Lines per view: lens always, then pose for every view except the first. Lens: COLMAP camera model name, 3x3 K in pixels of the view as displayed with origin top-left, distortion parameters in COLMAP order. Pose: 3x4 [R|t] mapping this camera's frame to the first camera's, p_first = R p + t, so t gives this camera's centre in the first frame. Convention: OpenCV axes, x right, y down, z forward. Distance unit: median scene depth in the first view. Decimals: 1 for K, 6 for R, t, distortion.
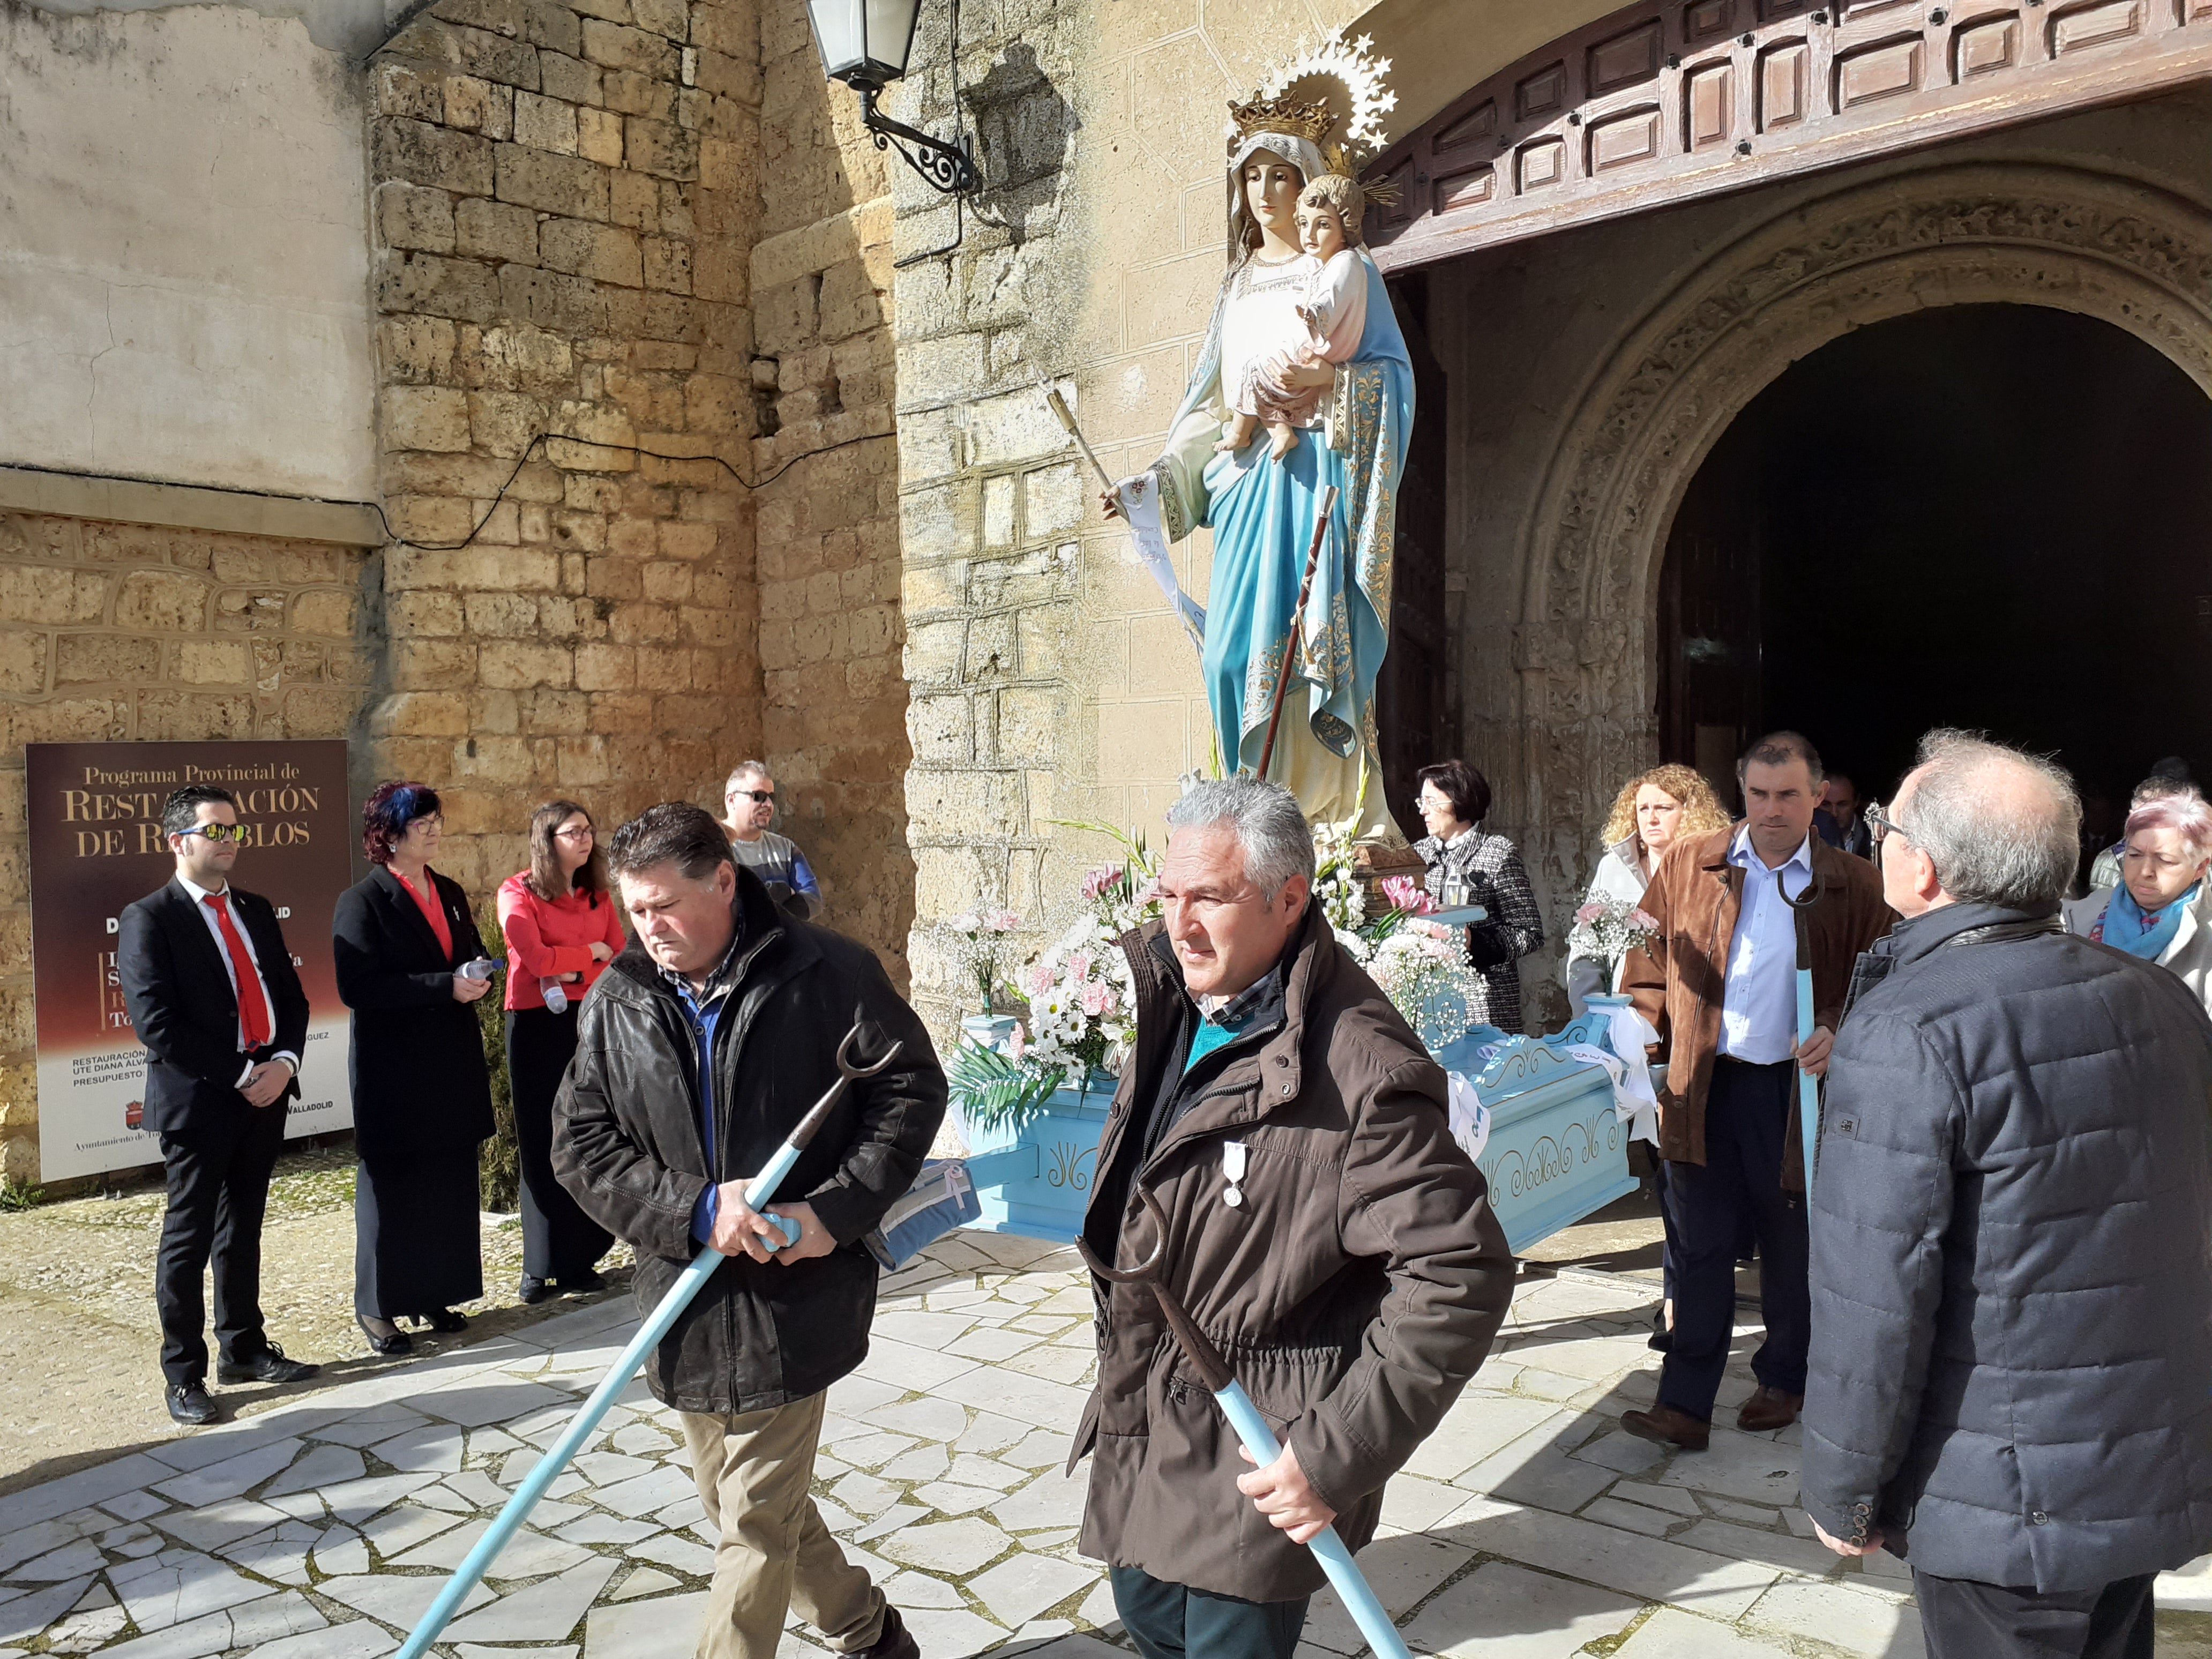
lens RADIAL K [[1771.1, 0, 1030.5], [0, 1771.1, 789.6], [0, 0, 1]] dist [-0.013972, 0.014128]
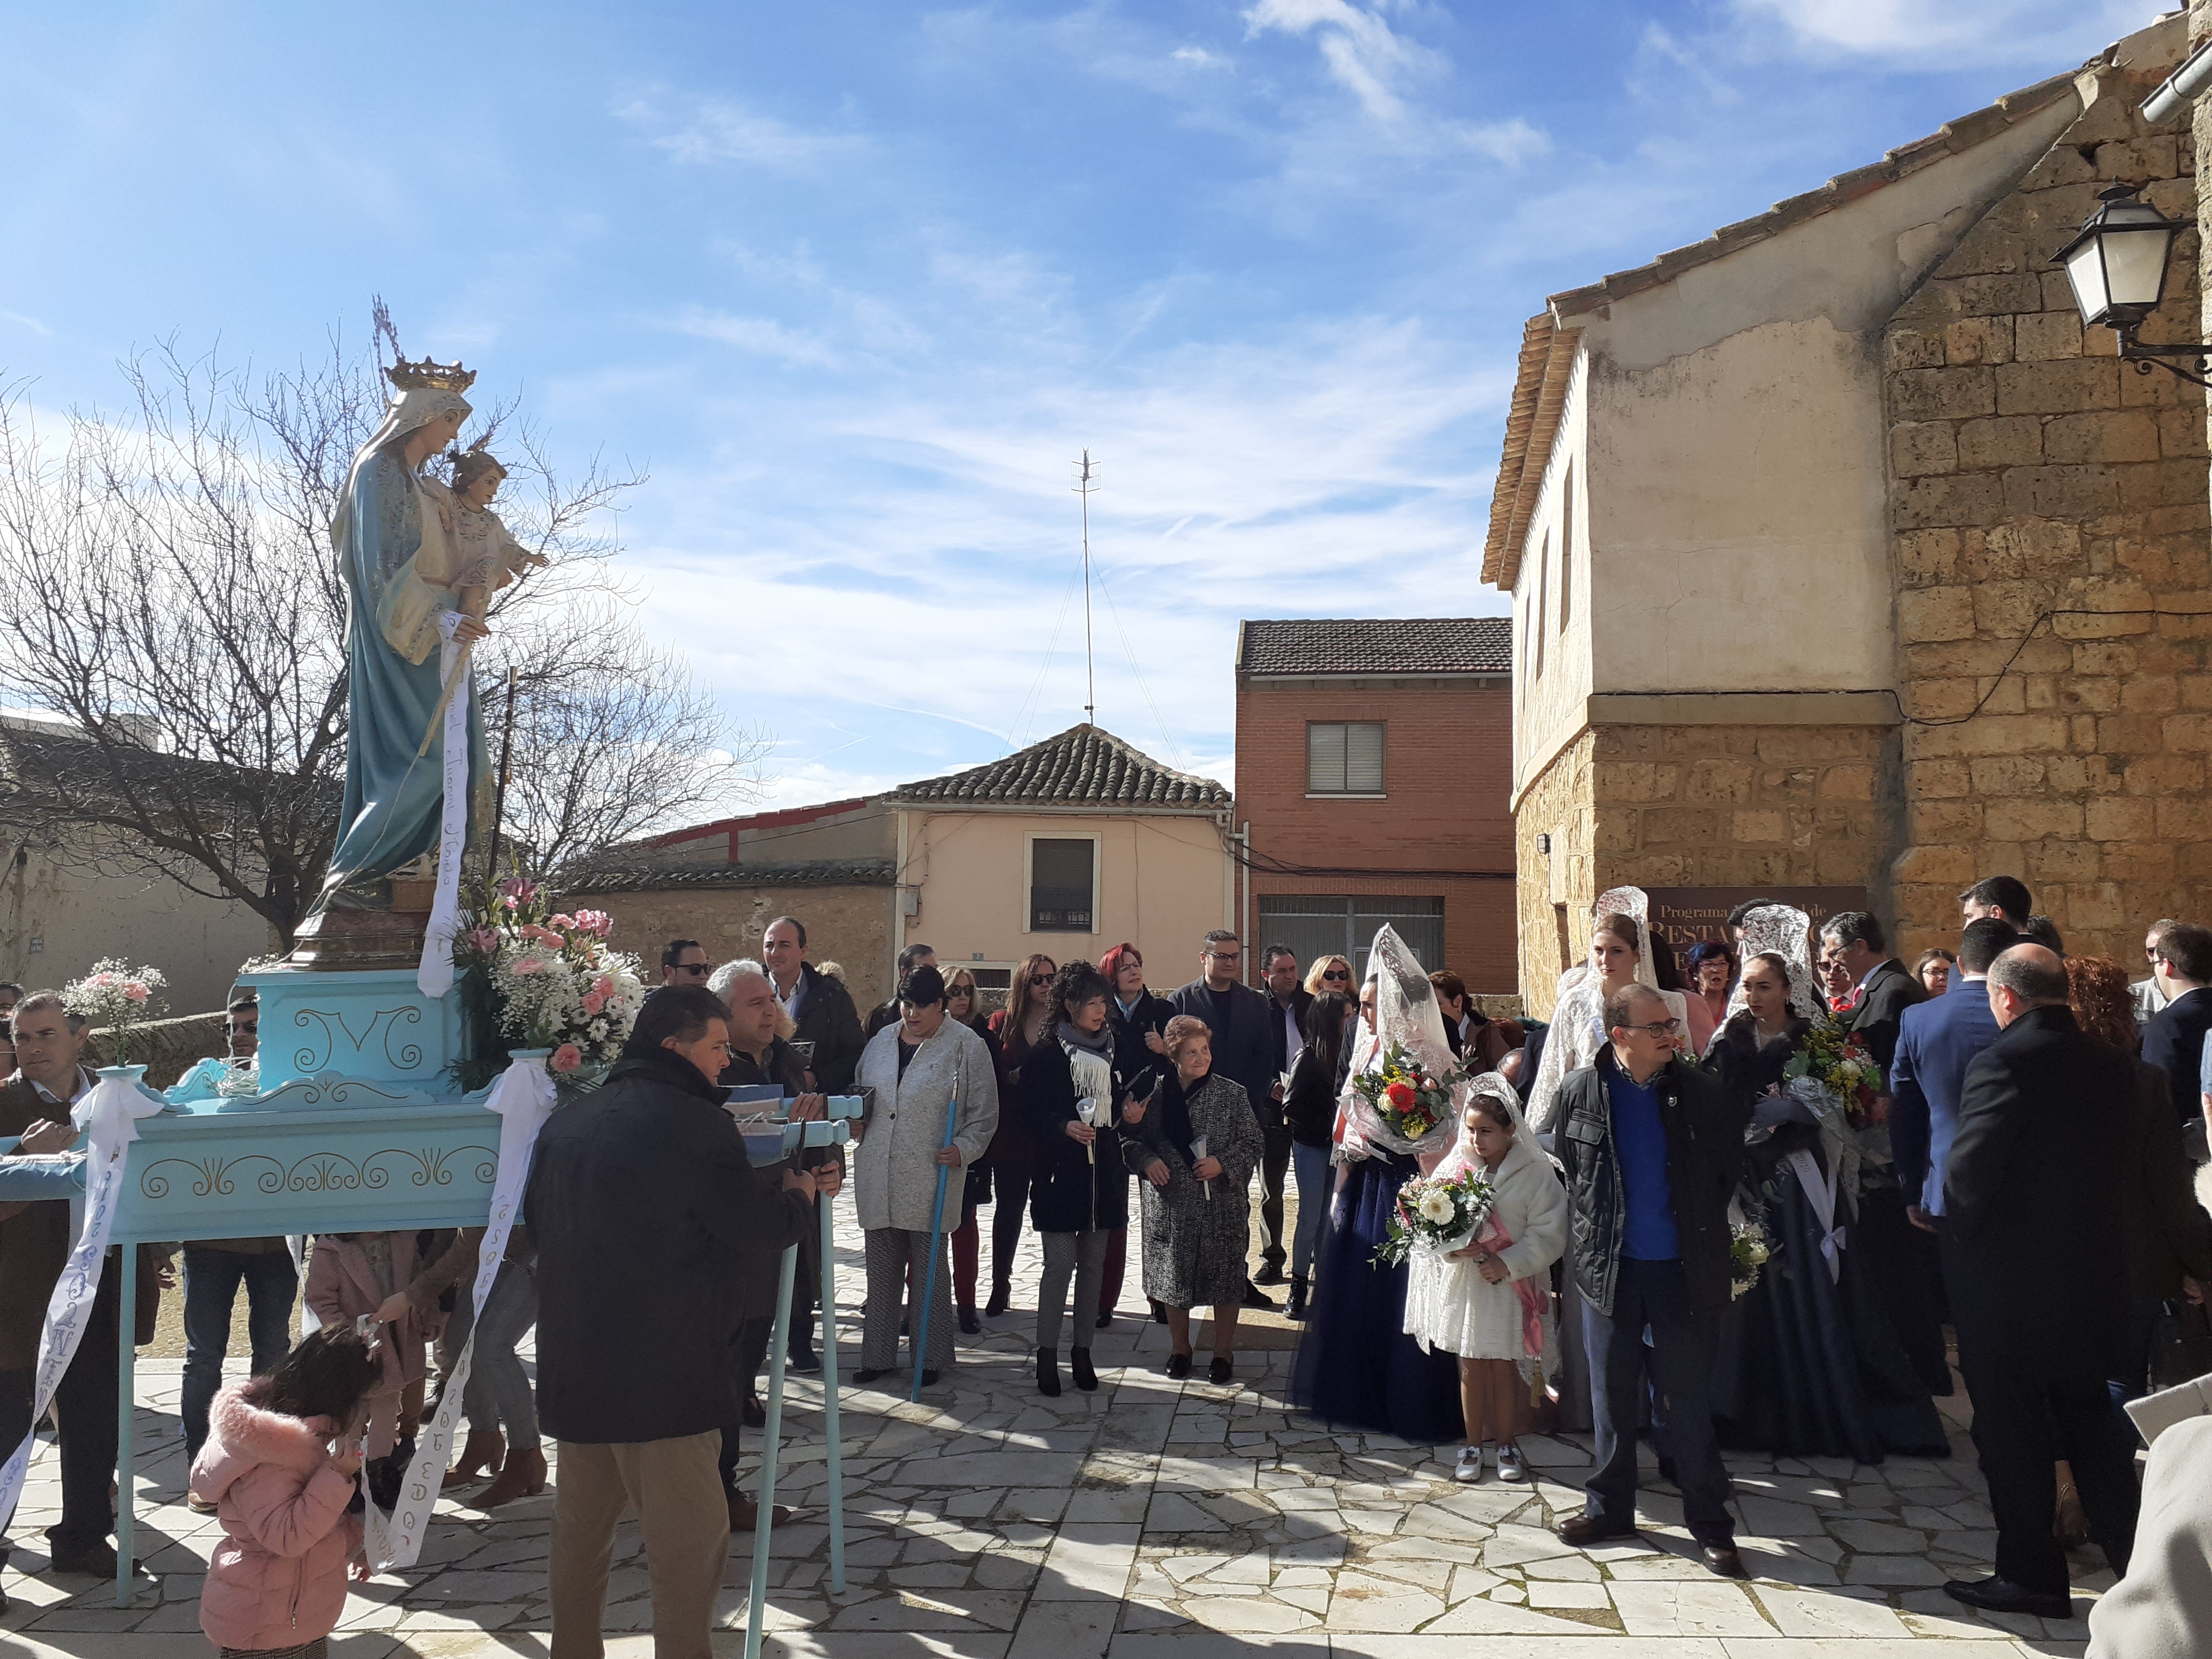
lens RADIAL K [[1724.2, 0, 1109.4], [0, 1724.2, 809.0], [0, 0, 1]] dist [-0.000203, 0.009098]
pose [[0.589812, -0.032732, -0.806877, 0.254725], [-0.016858, 0.998461, -0.052827, -0.009315], [0.807365, 0.044761, 0.588352, -0.116433]]
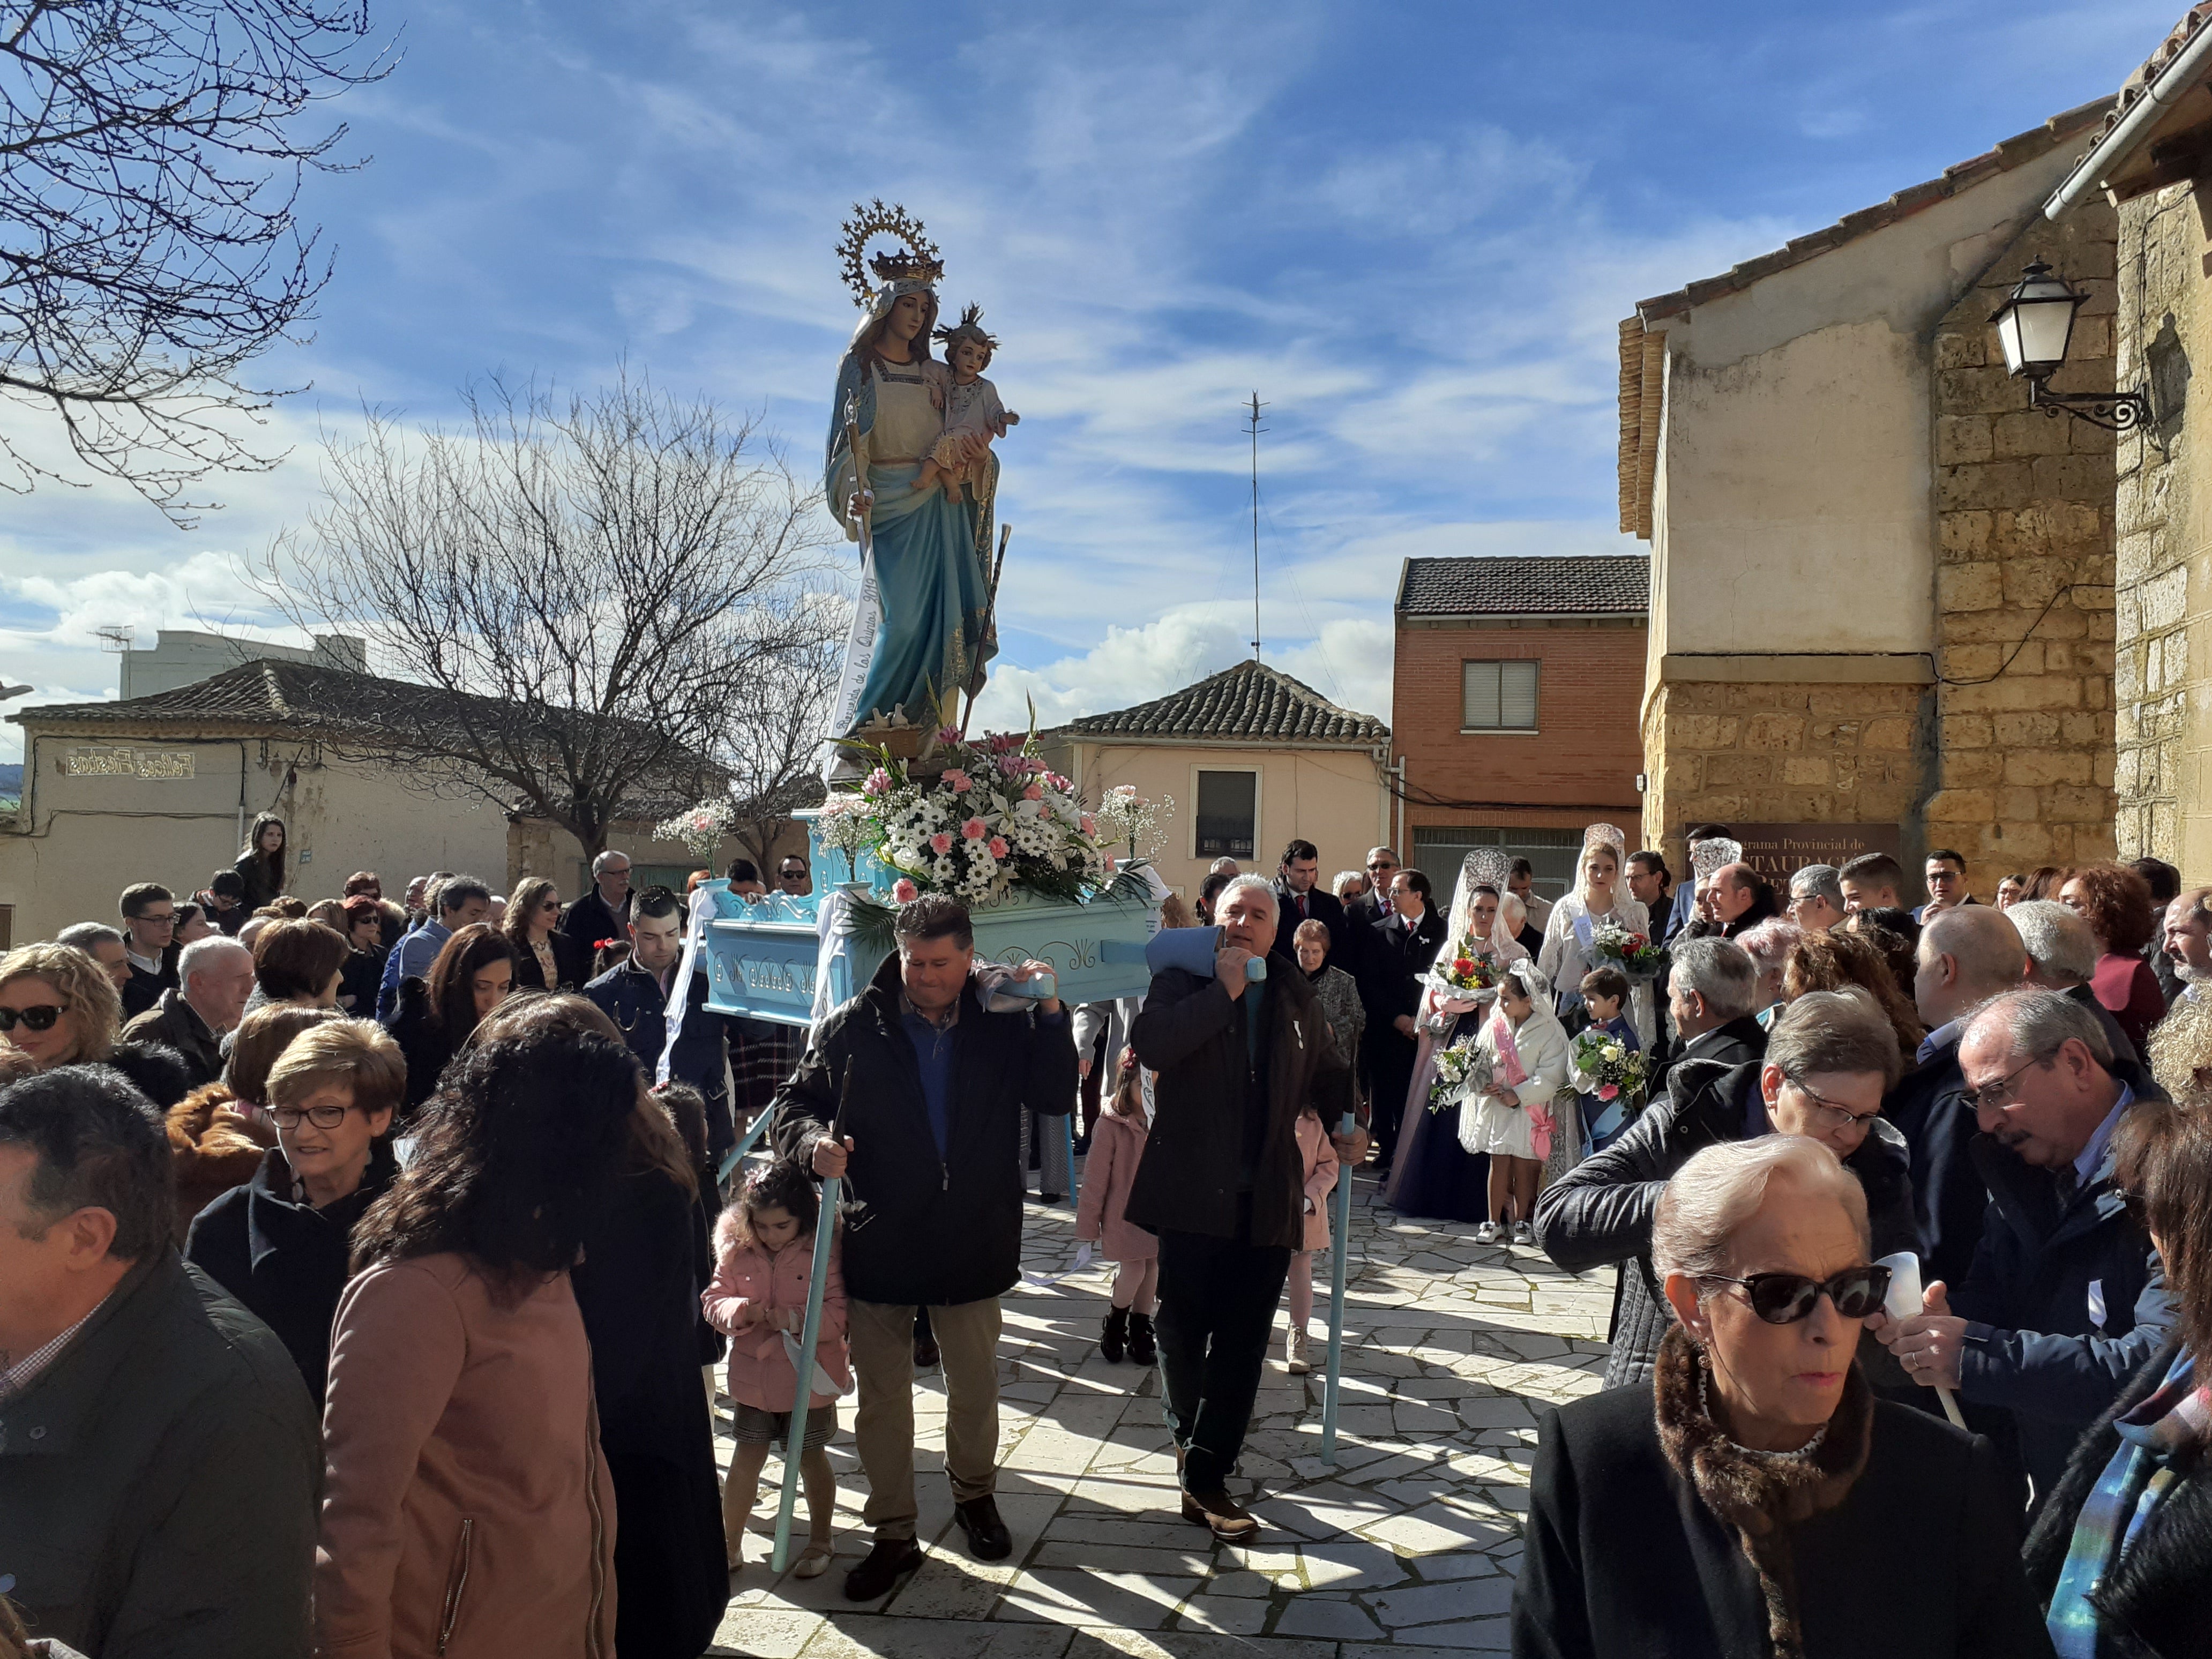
lens RADIAL K [[1761.4, 0, 1101.7], [0, 1761.4, 833.7], [0, 0, 1]] dist [0.054919, -0.133875]
pose [[0.492430, 0.019794, -0.870127, 0.501643], [-0.028951, 0.999561, 0.006354, -0.010662], [0.869870, 0.022062, 0.492787, -0.231338]]
